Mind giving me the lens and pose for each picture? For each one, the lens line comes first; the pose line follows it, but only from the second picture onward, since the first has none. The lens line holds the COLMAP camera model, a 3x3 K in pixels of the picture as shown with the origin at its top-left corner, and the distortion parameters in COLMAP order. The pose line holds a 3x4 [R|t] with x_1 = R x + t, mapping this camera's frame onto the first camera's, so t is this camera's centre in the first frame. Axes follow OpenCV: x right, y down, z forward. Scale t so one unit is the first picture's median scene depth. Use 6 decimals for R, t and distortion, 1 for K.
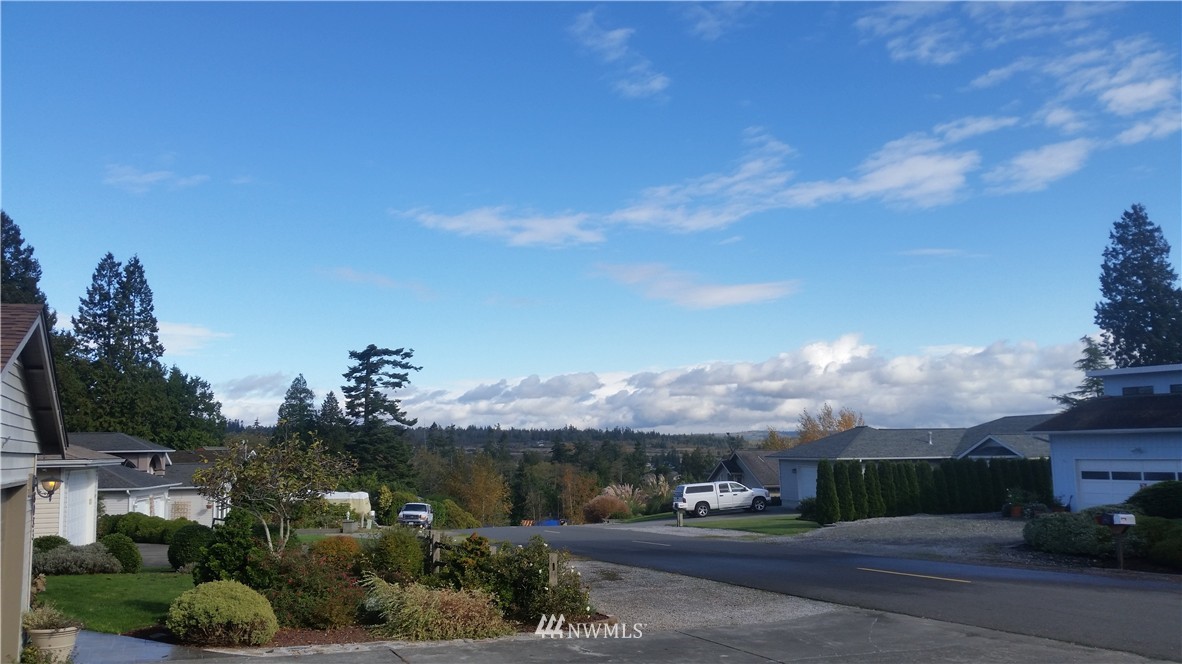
lens RADIAL K [[963.5, 0, 591.0], [0, 963.5, 332.0], [0, 0, 1]] dist [0.121598, -0.245996]
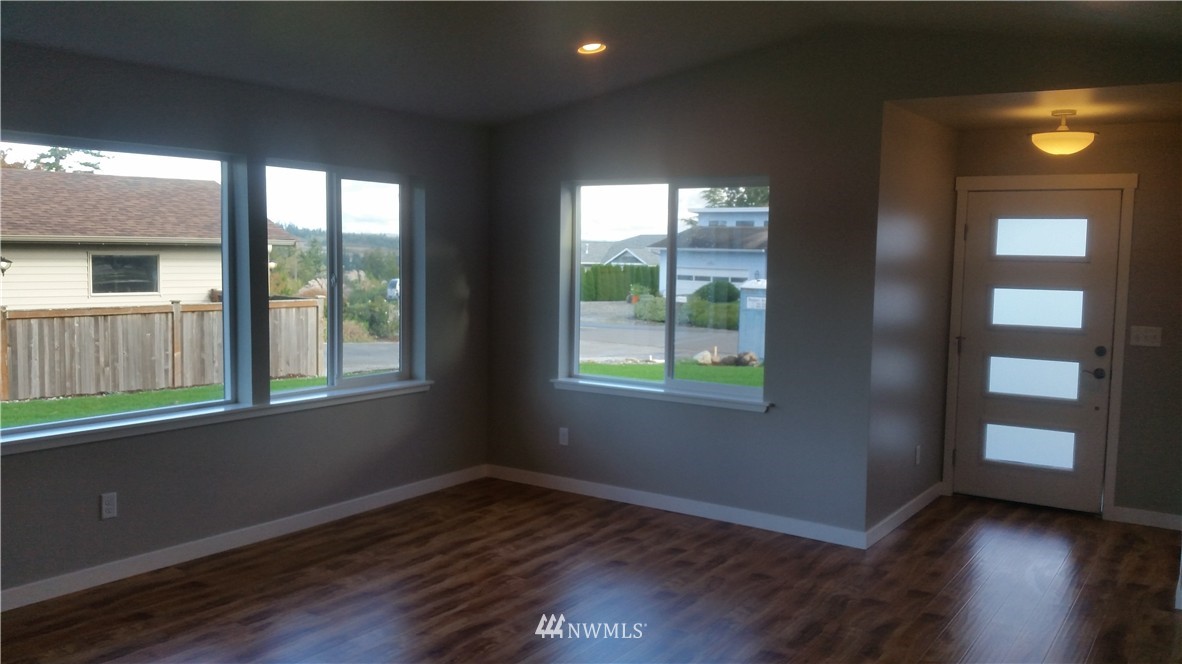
lens RADIAL K [[963.5, 0, 591.0], [0, 963.5, 332.0], [0, 0, 1]] dist [0.121598, -0.245996]
pose [[0.944522, 0.010579, 0.328278, -0.110018], [-0.076925, 0.978807, 0.189788, -0.042124], [-0.319313, -0.204512, 0.925318, -0.339036]]
